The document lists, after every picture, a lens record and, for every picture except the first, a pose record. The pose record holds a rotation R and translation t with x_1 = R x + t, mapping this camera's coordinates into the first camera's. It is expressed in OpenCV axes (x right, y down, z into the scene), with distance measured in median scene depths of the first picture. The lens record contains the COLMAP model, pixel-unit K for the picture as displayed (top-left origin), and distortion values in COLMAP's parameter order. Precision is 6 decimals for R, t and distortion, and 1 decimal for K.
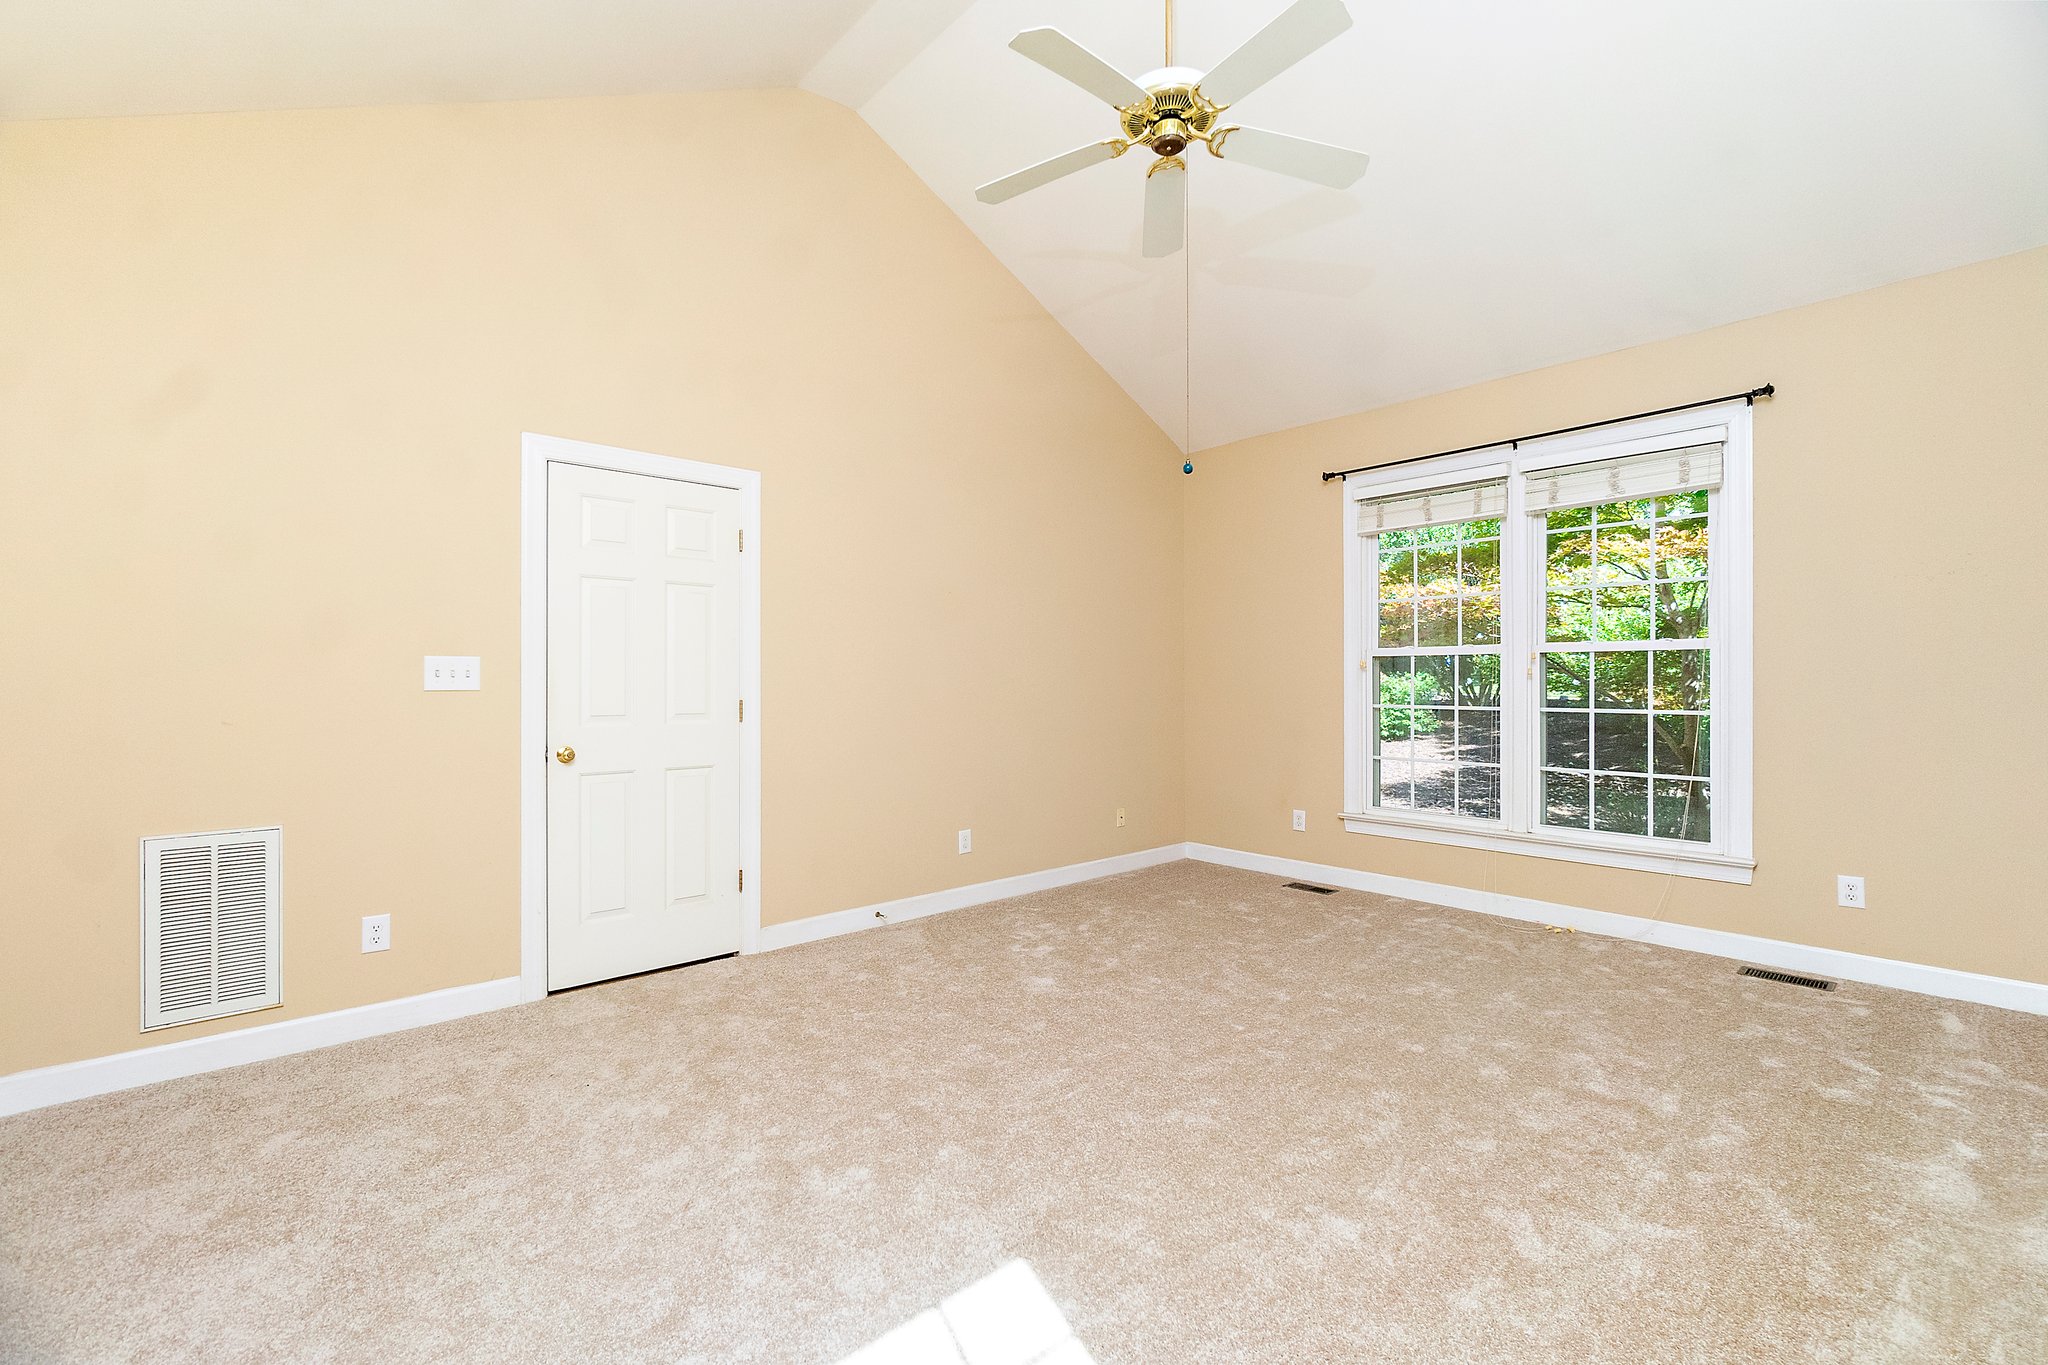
lens RADIAL K [[881.8, 0, 1024.0], [0, 881.8, 682.5], [0, 0, 1]] dist [-0.004068, 0.000382]
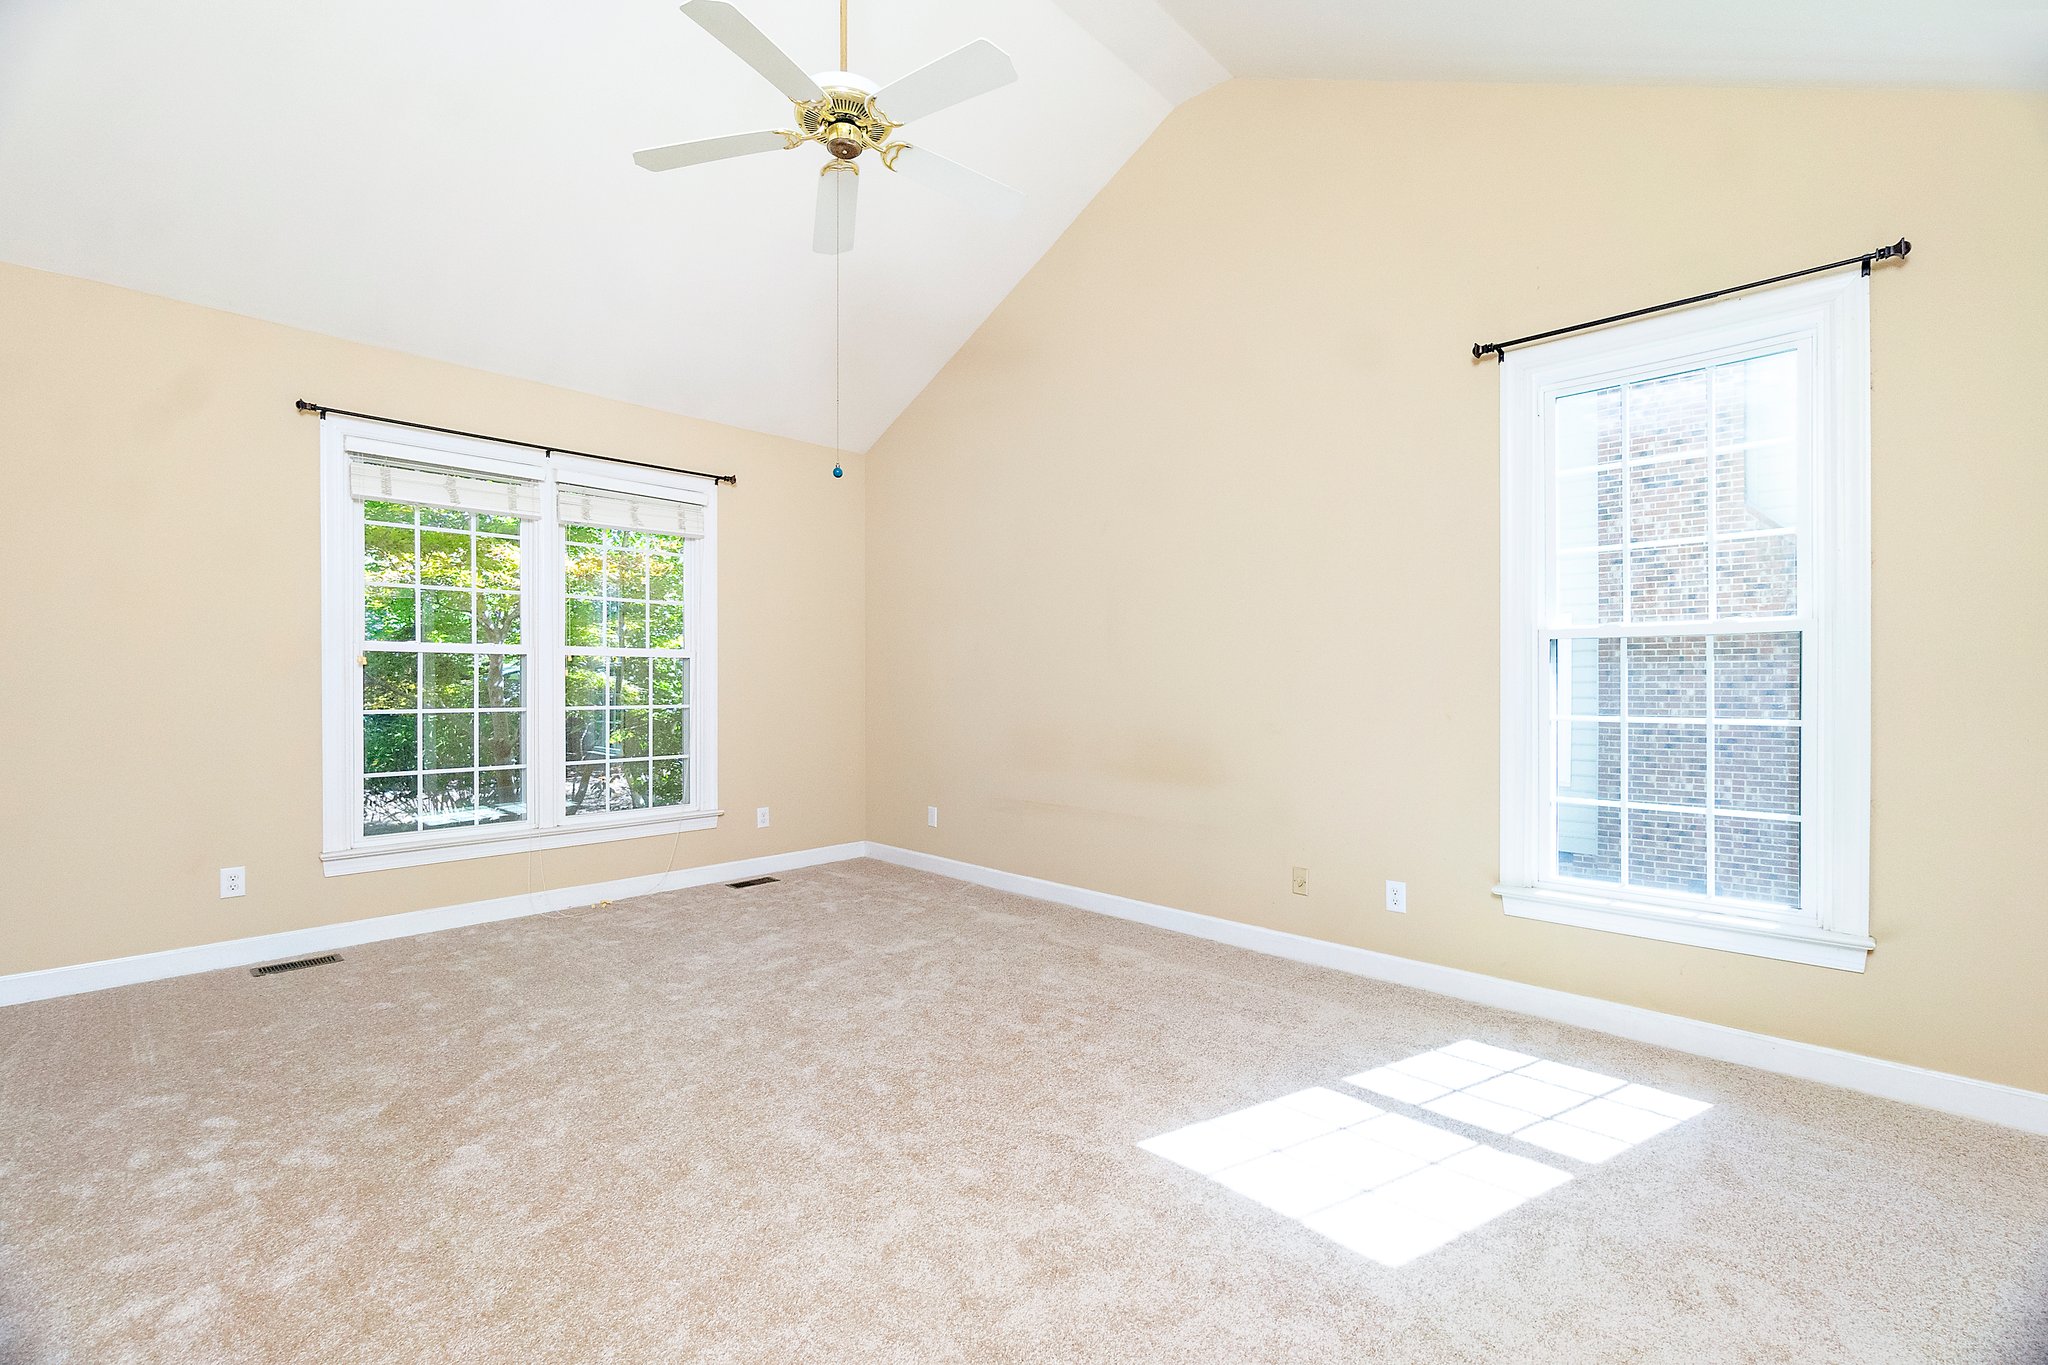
lens RADIAL K [[886.7, 0, 1024.0], [0, 886.7, 682.5], [0, 0, 1]] dist [-0.048655, -0.000095]
pose [[-0.115668, -0.000735, 0.993288, -0.586314], [-0.000849, 0.999999, 0.000642, -0.002127], [-0.993288, -0.000769, -0.115668, 0.636181]]
